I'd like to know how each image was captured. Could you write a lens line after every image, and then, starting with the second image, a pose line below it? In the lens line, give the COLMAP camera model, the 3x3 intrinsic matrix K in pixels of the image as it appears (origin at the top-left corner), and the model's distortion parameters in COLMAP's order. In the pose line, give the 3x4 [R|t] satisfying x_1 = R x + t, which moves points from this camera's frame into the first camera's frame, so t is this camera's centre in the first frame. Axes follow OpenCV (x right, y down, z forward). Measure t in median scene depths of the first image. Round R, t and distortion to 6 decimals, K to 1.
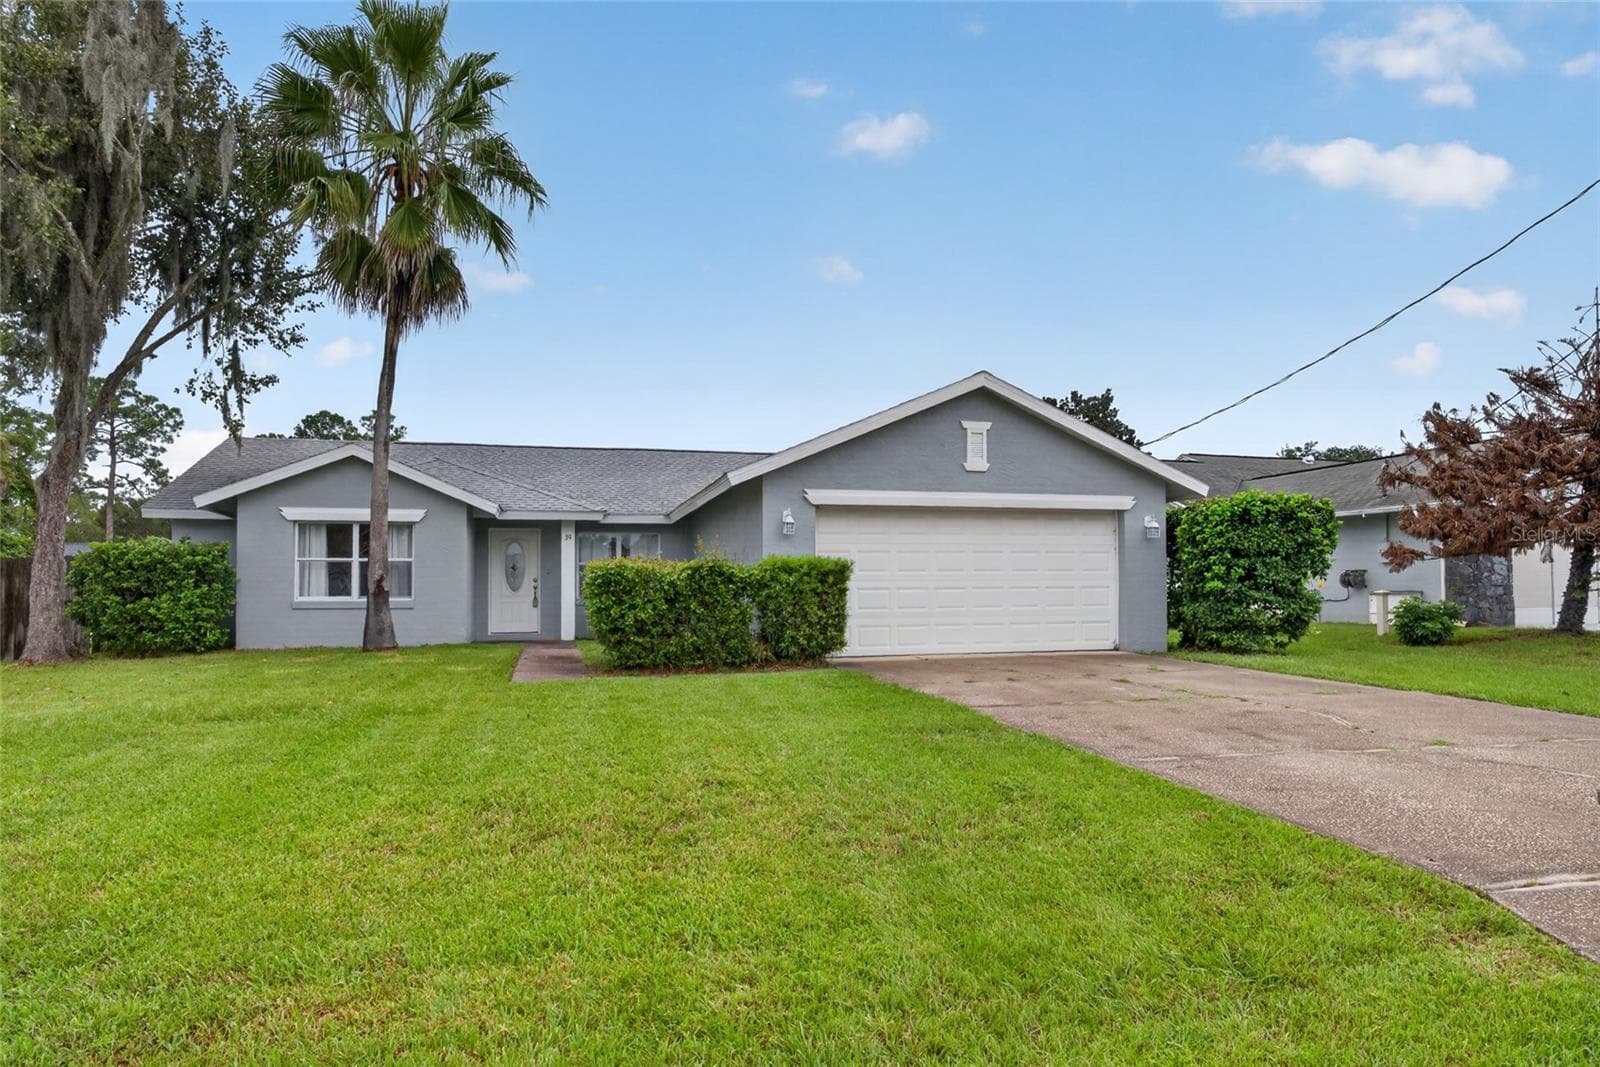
lens RADIAL K [[964.6, 0, 790.5], [0, 964.6, 583.4], [0, 0, 1]] dist [-0.000905, -0.000695]
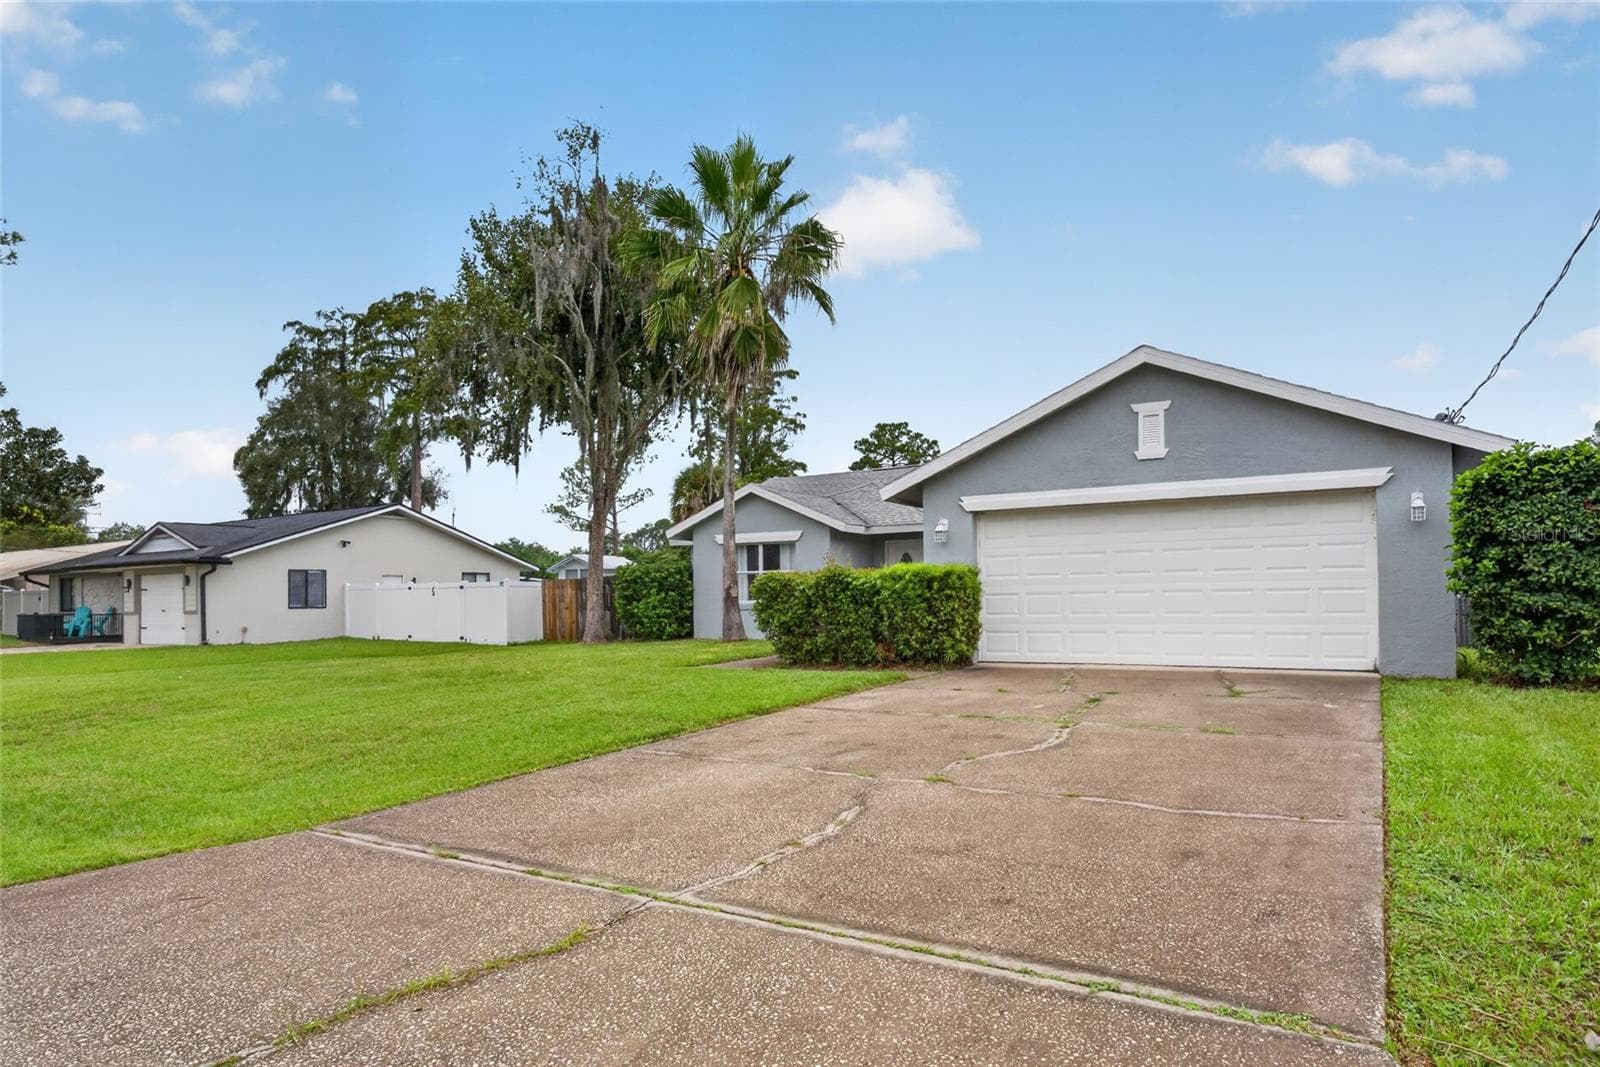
lens RADIAL K [[964.6, 0, 790.5], [0, 964.6, 583.4], [0, 0, 1]] dist [-0.000905, -0.000695]
pose [[0.691955, -0.013319, -0.721818, 0.600335], [0.016270, 0.999864, -0.002853, -0.005548], [0.721757, -0.009770, 0.692077, 0.151630]]
